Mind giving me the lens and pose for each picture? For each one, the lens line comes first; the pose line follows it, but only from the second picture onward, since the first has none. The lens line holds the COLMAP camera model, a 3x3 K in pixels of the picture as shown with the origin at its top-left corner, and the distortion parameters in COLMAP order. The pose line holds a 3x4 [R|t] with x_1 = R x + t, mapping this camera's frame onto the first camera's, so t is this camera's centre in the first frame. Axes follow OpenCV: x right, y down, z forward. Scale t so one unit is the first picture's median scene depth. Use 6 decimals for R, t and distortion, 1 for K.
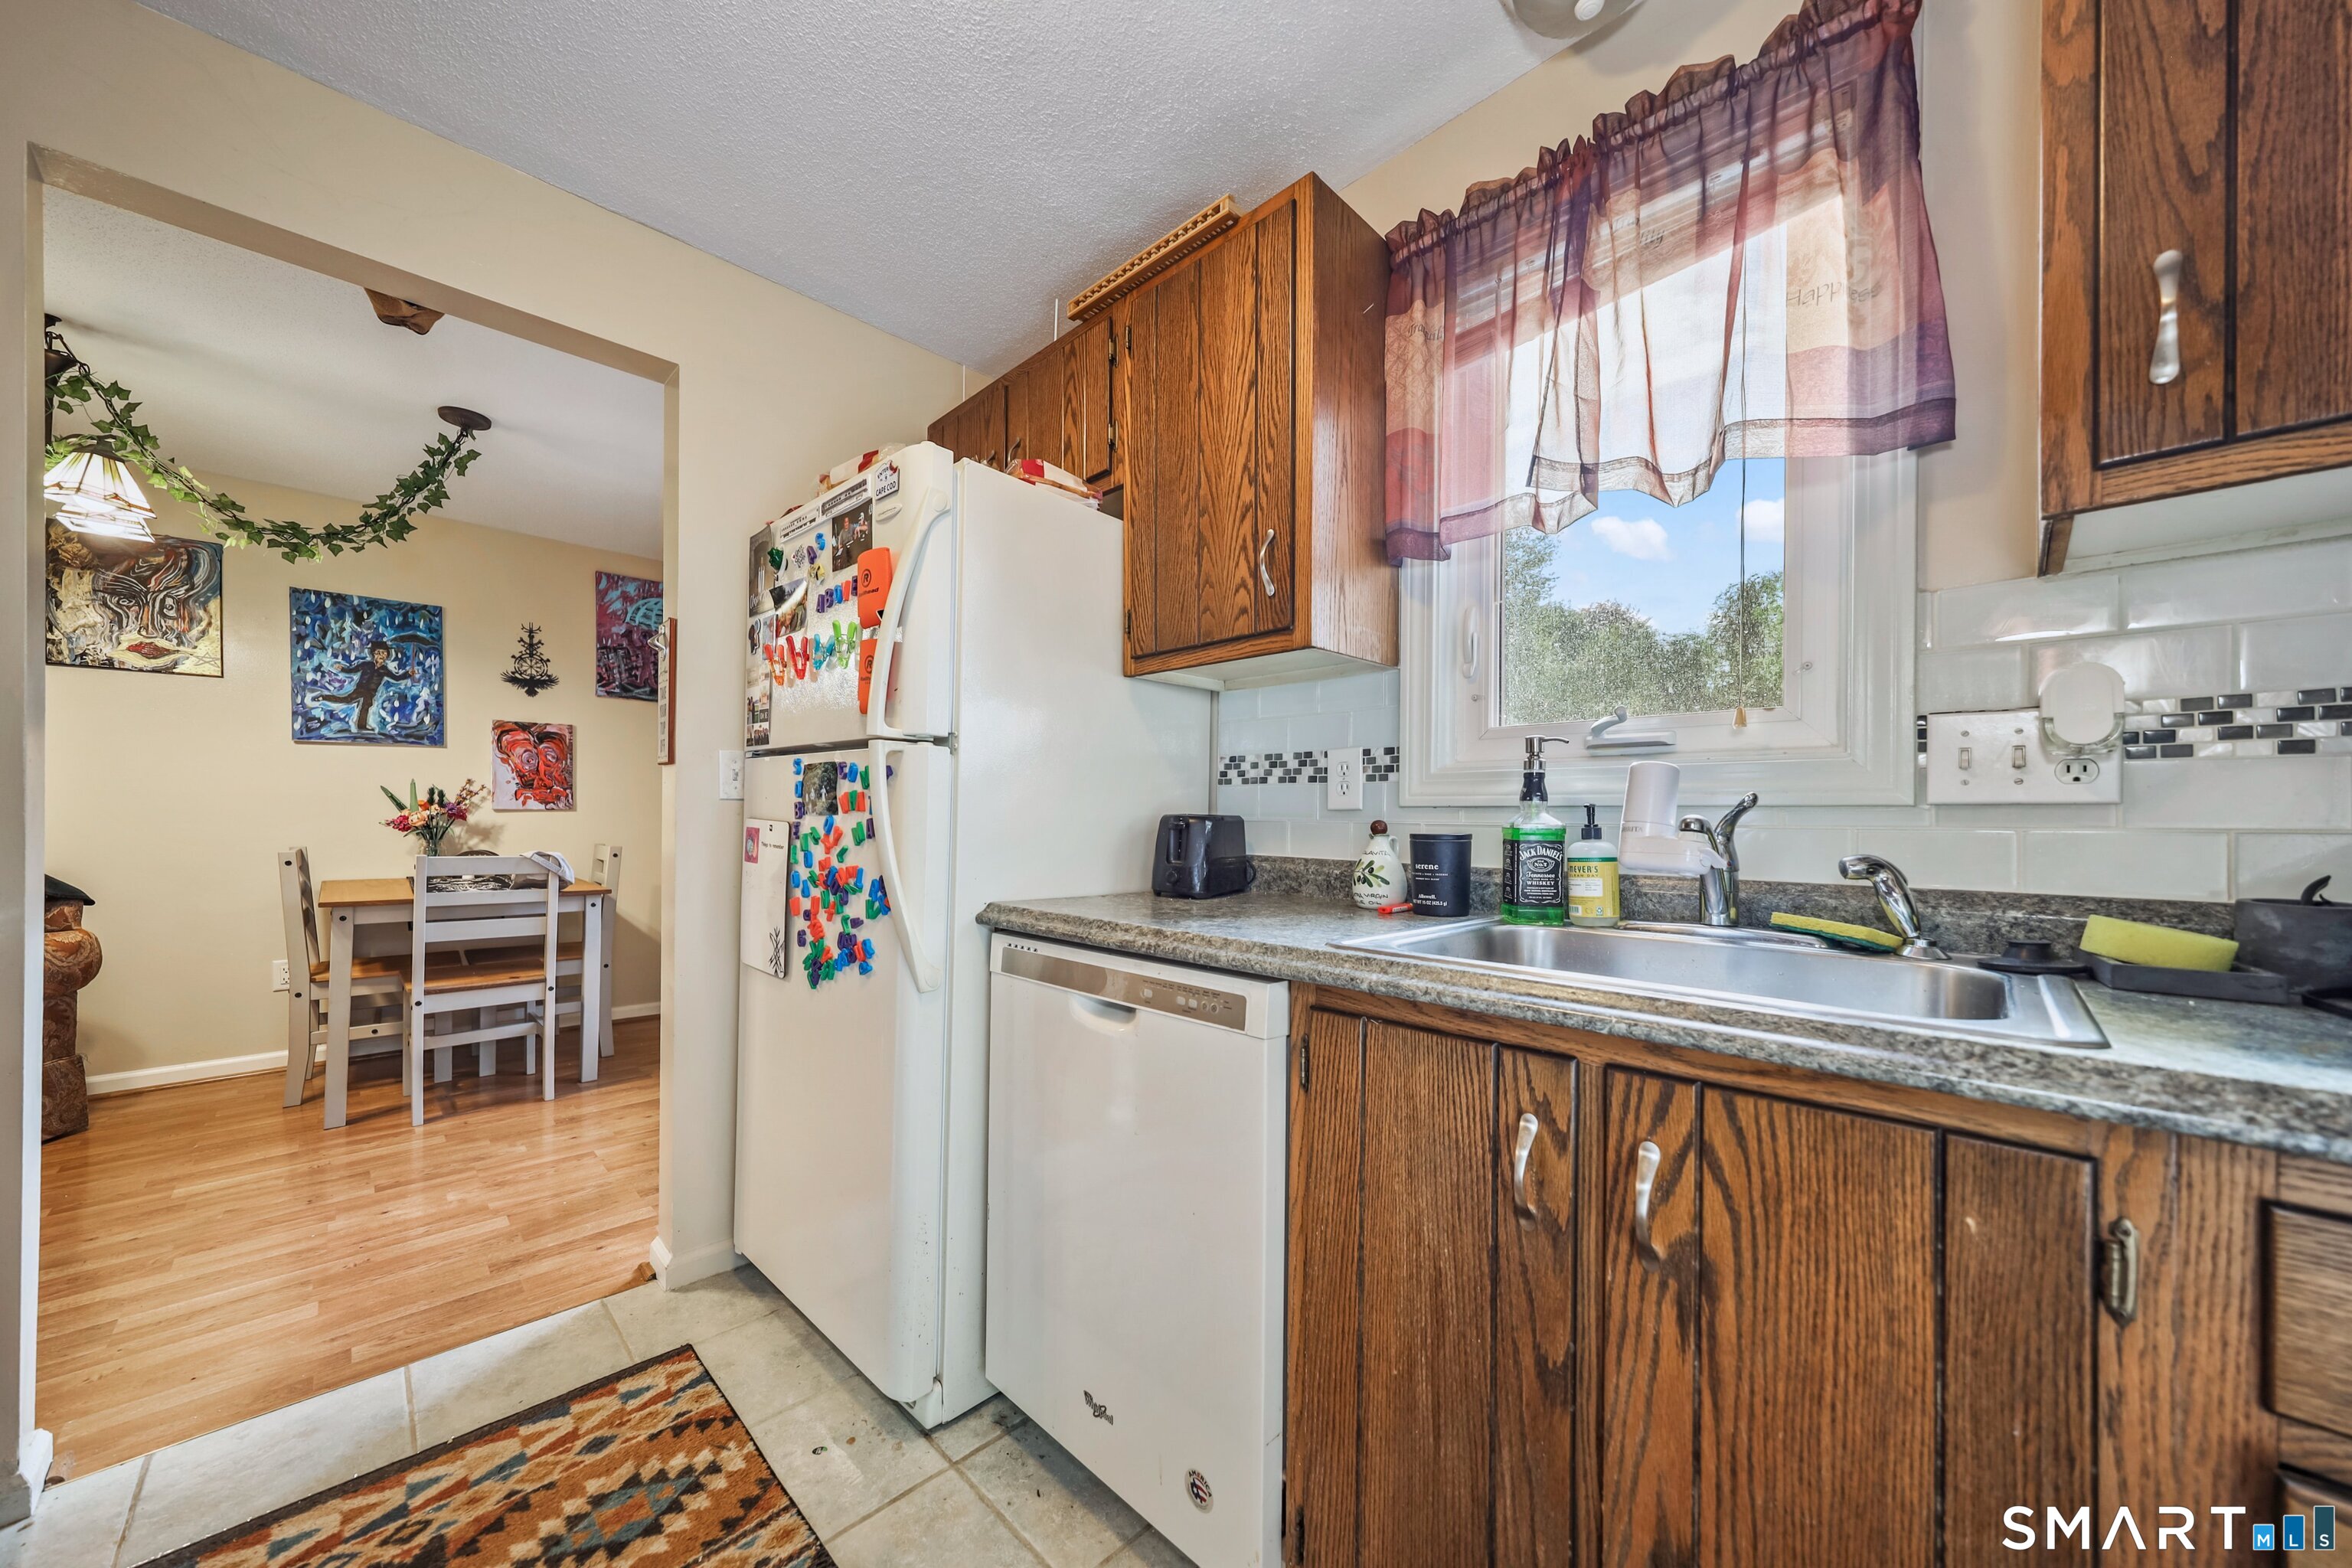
lens RADIAL K [[816.9, 0, 1159.2], [0, 816.9, 816.2], [0, 0, 1]] dist [-0.000739, 0.000088]
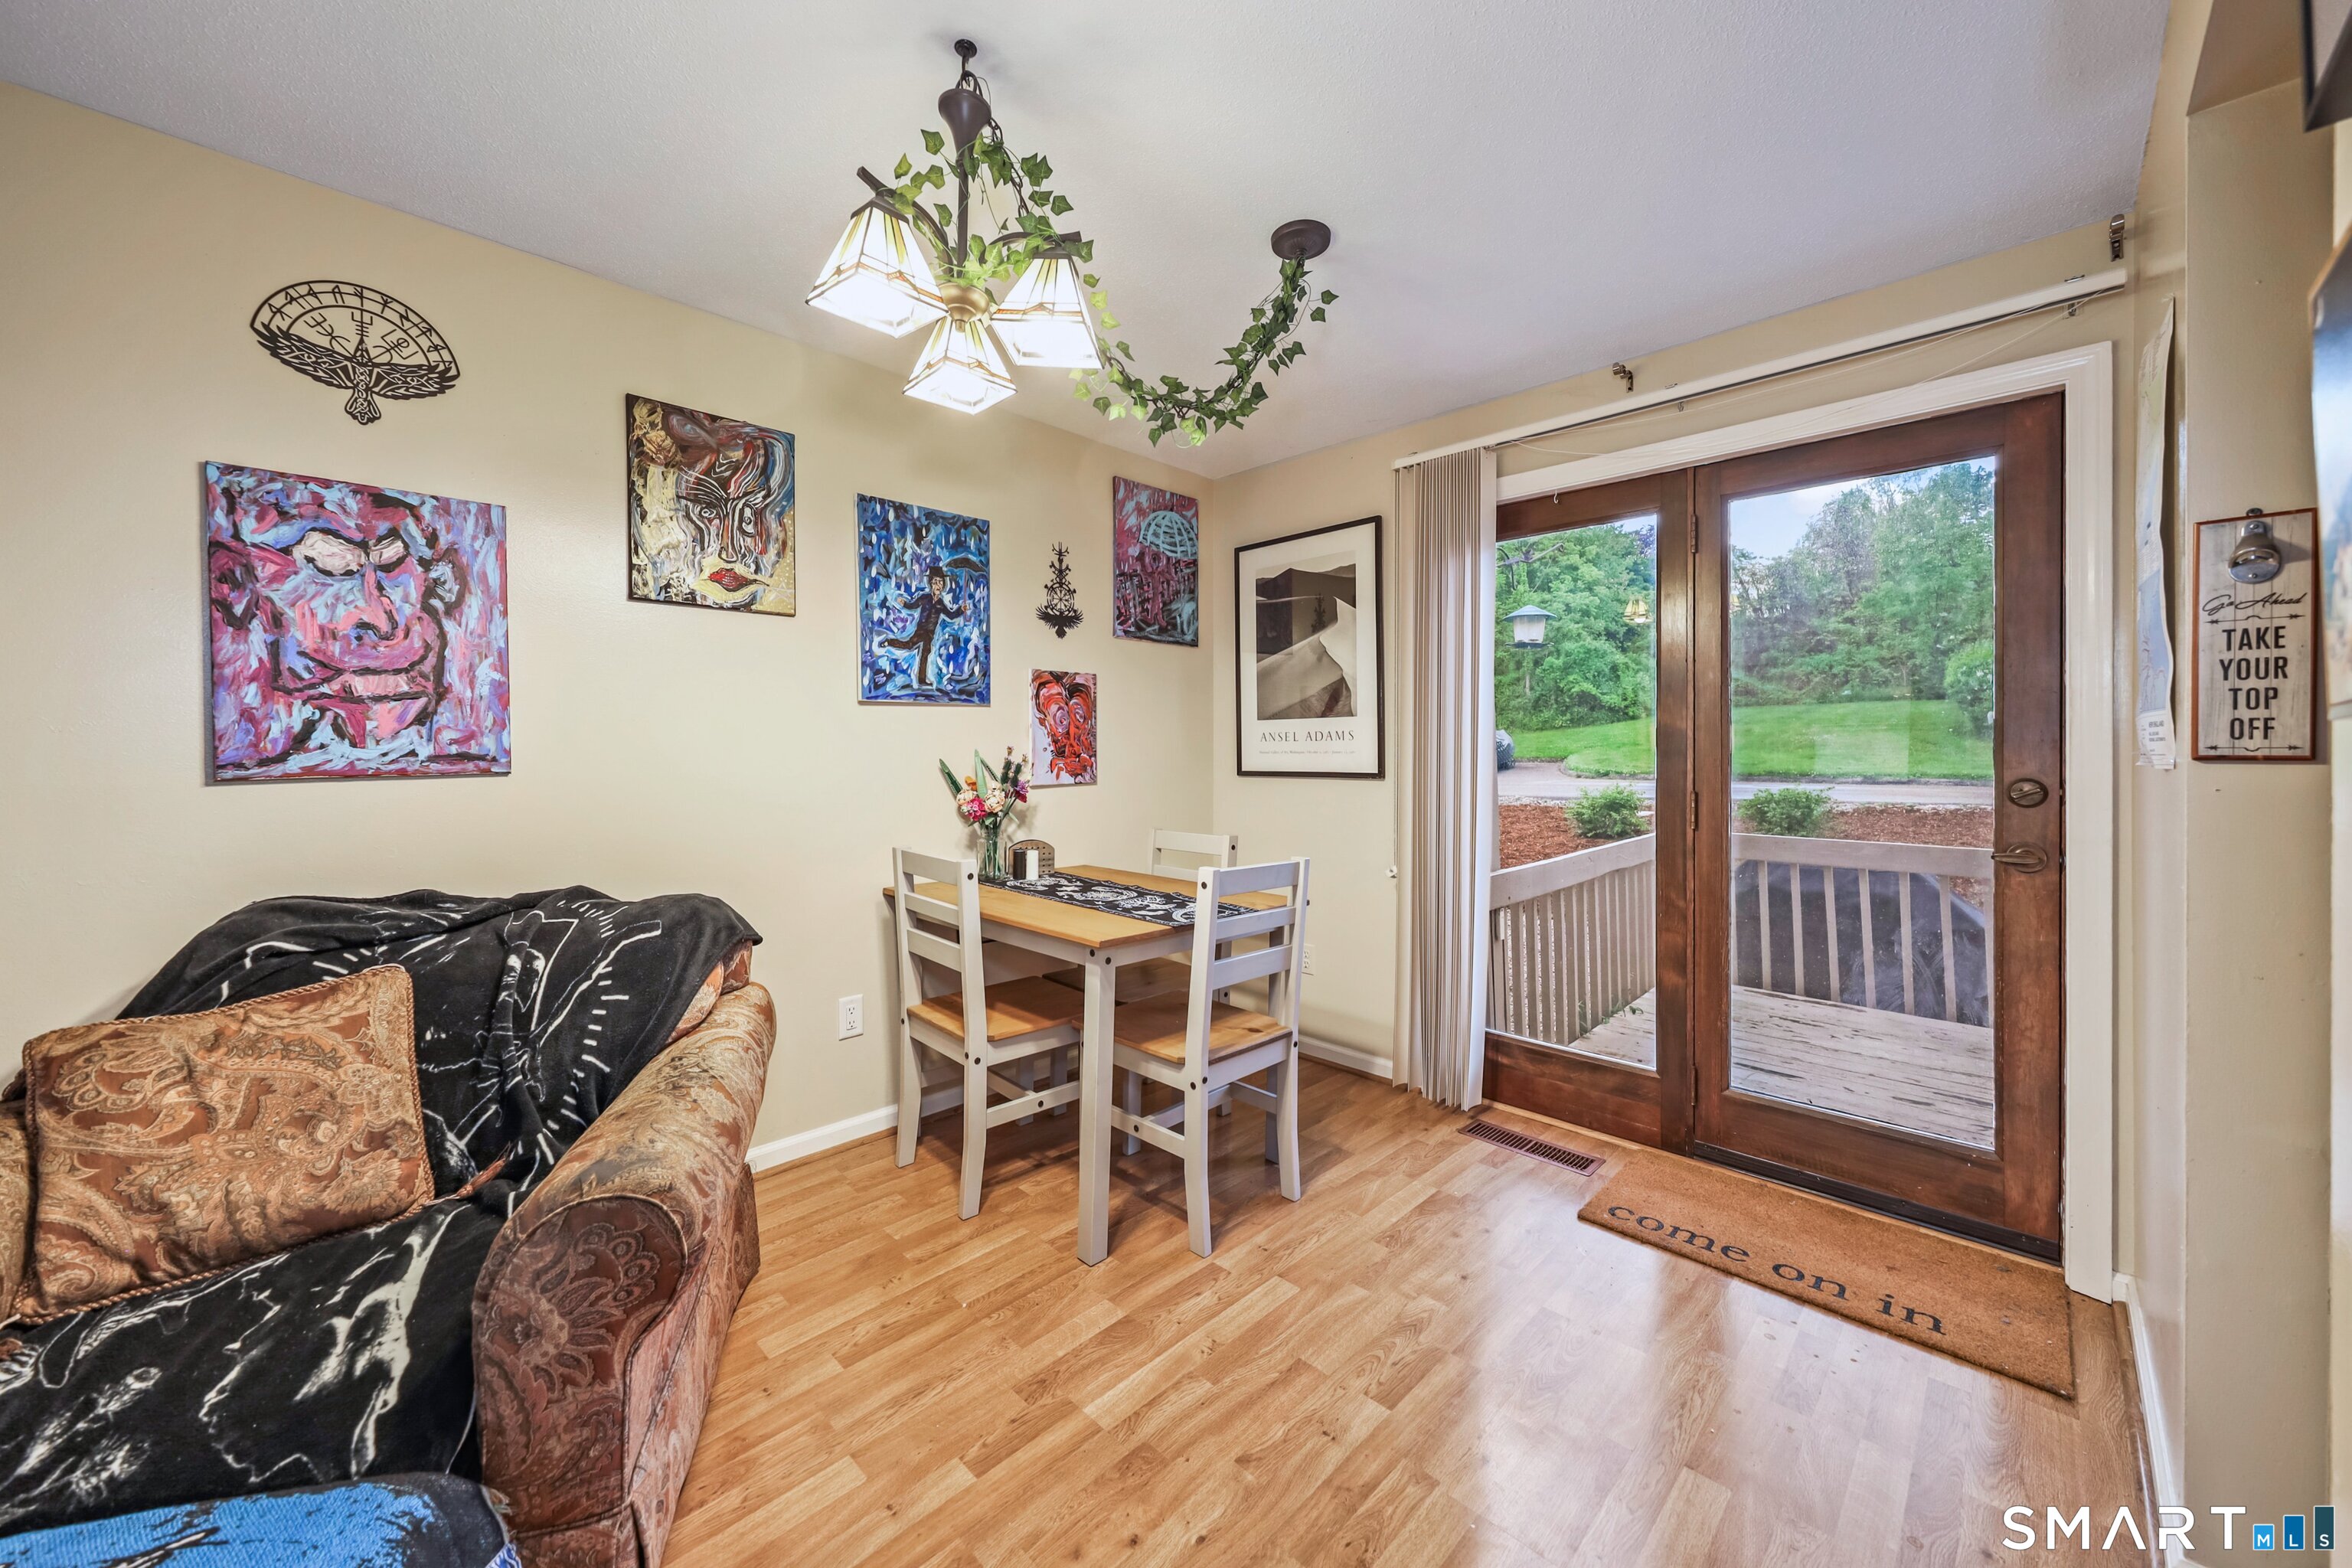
lens RADIAL K [[862.3, 0, 1167.4], [0, 862.3, 756.0], [0, 0, 1]] dist [0.005151, -0.000276]
pose [[0.999971, -0.006024, -0.004750, -0.835664], [0.006039, 0.999977, 0.003173, -0.046206], [0.004731, -0.003202, 0.999984, 0.231264]]
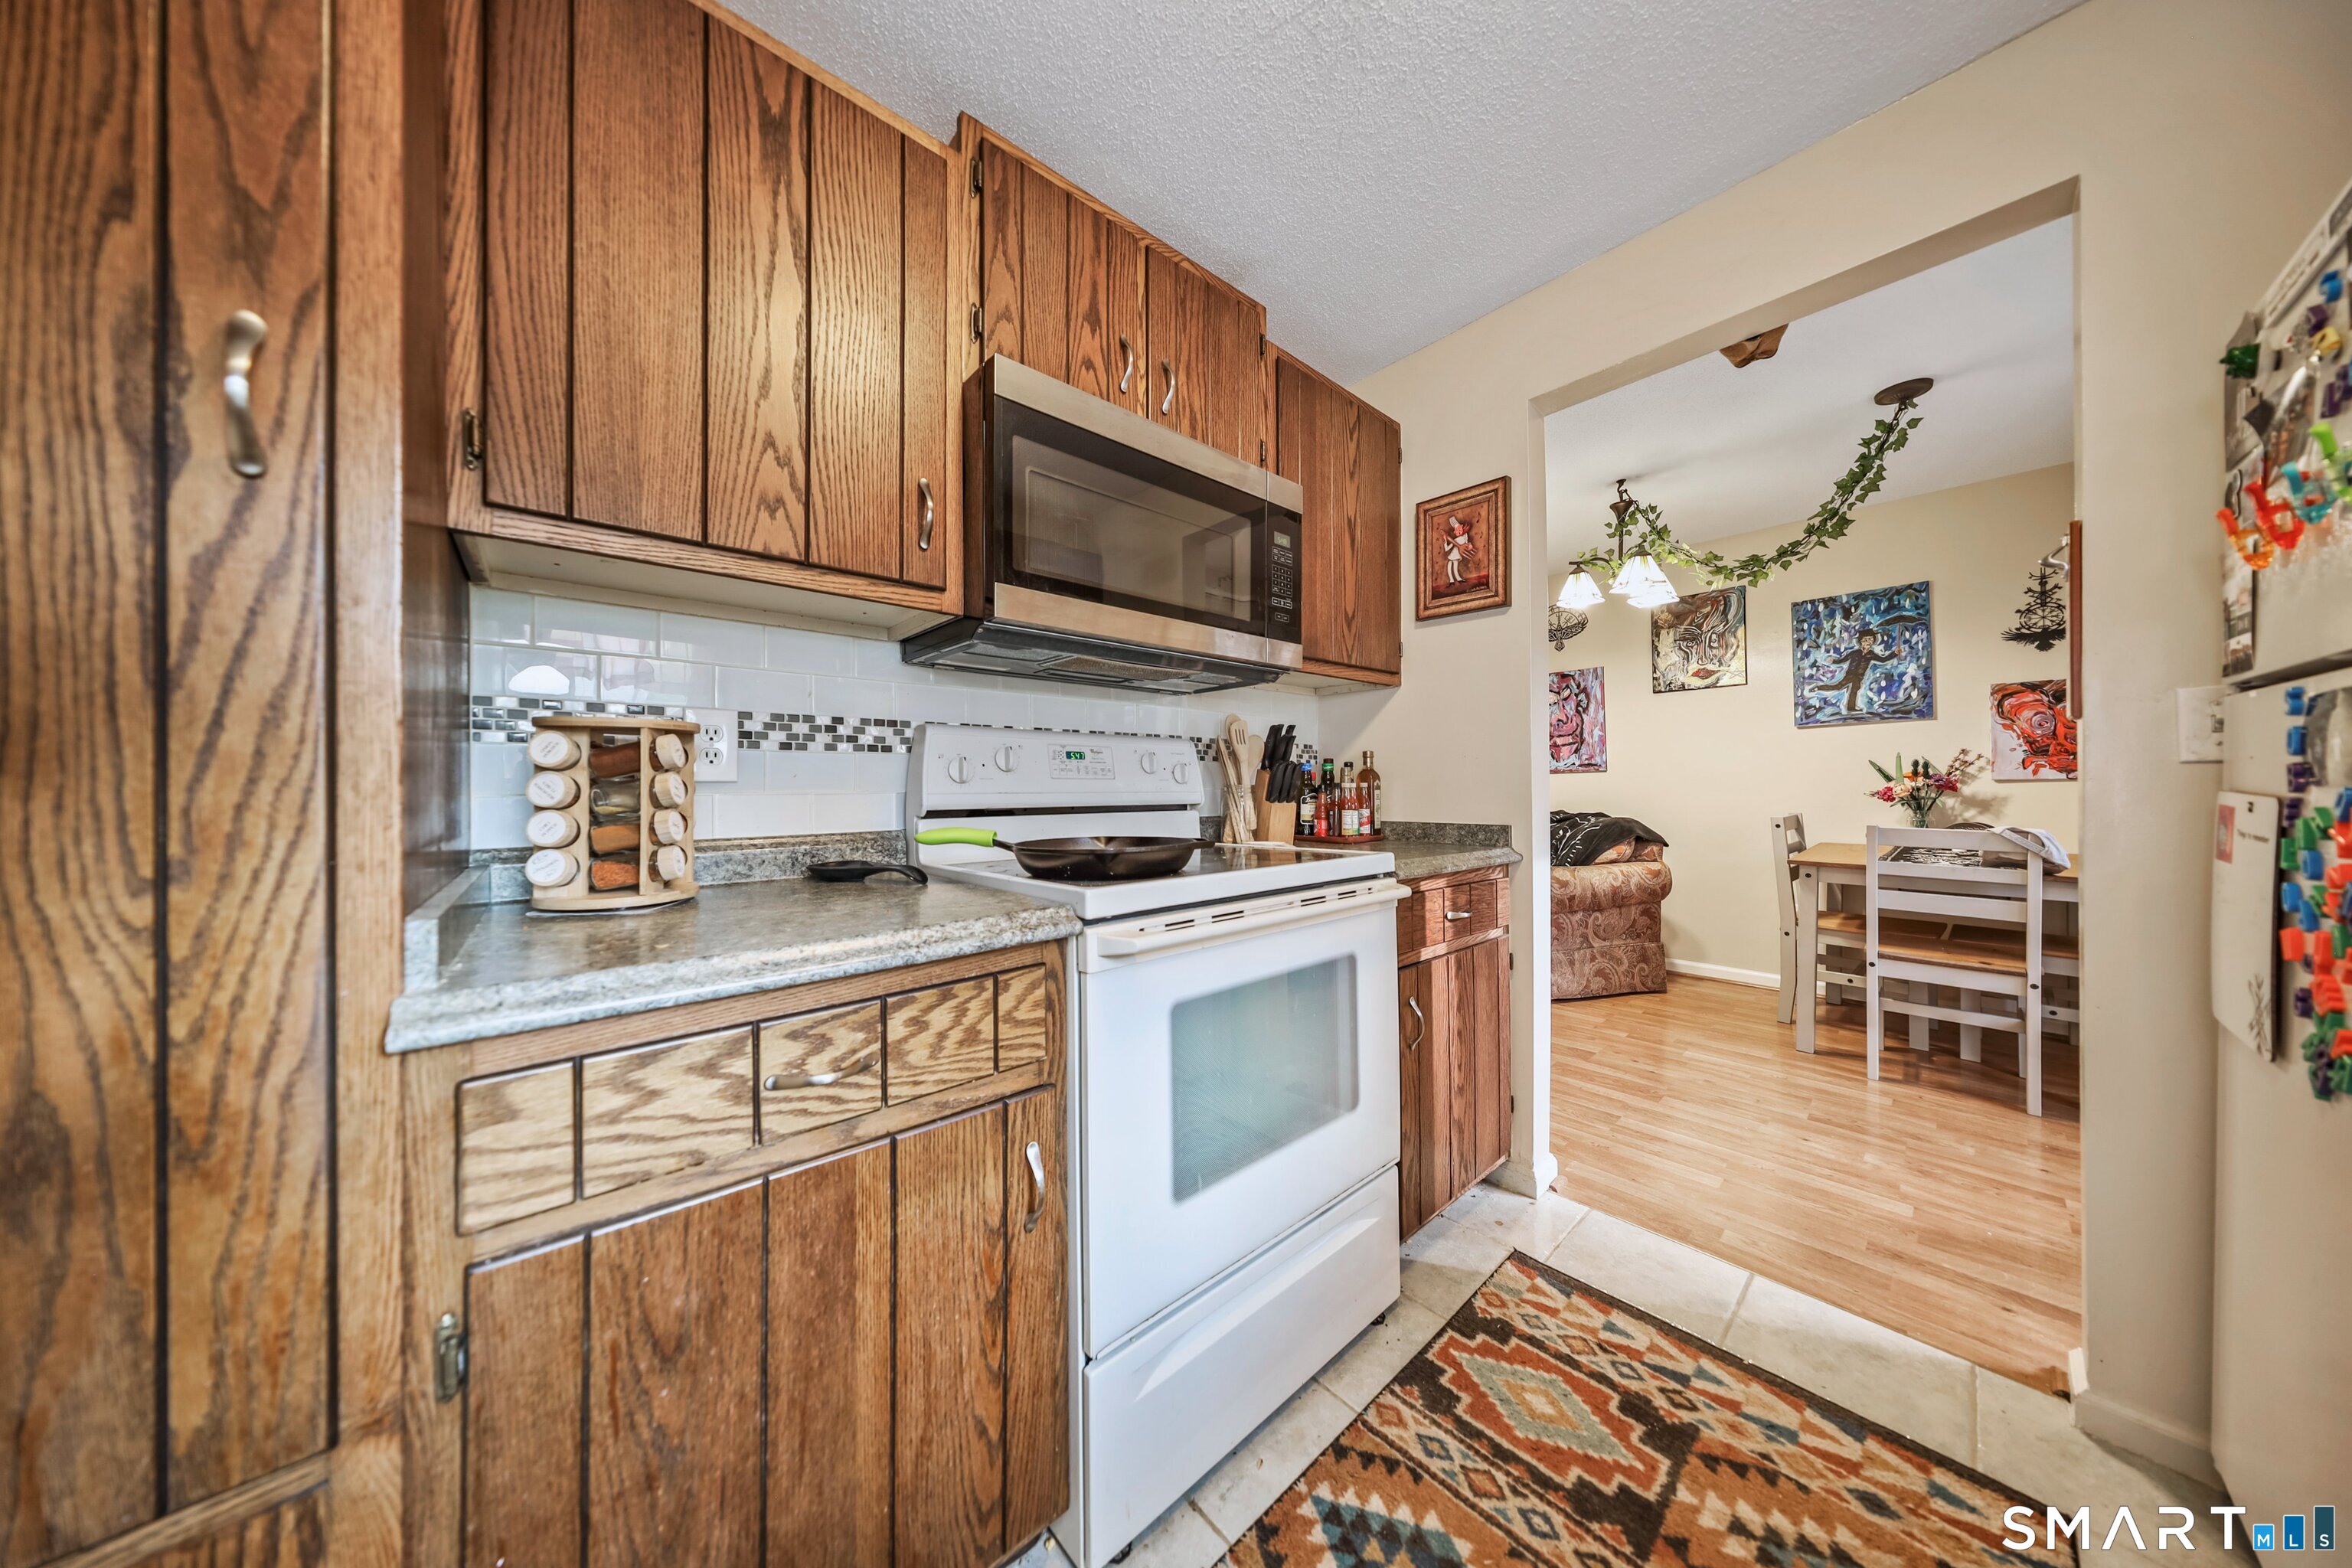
lens RADIAL K [[698.7, 0, 1168.8], [0, 698.7, 783.8], [0, 0, 1]] dist [0.001586, 0.000132]
pose [[-0.060620, -0.009348, -0.998117, 0.052662], [0.005313, 0.999939, -0.009688, -0.001121], [0.998147, -0.005891, -0.060566, 0.127957]]
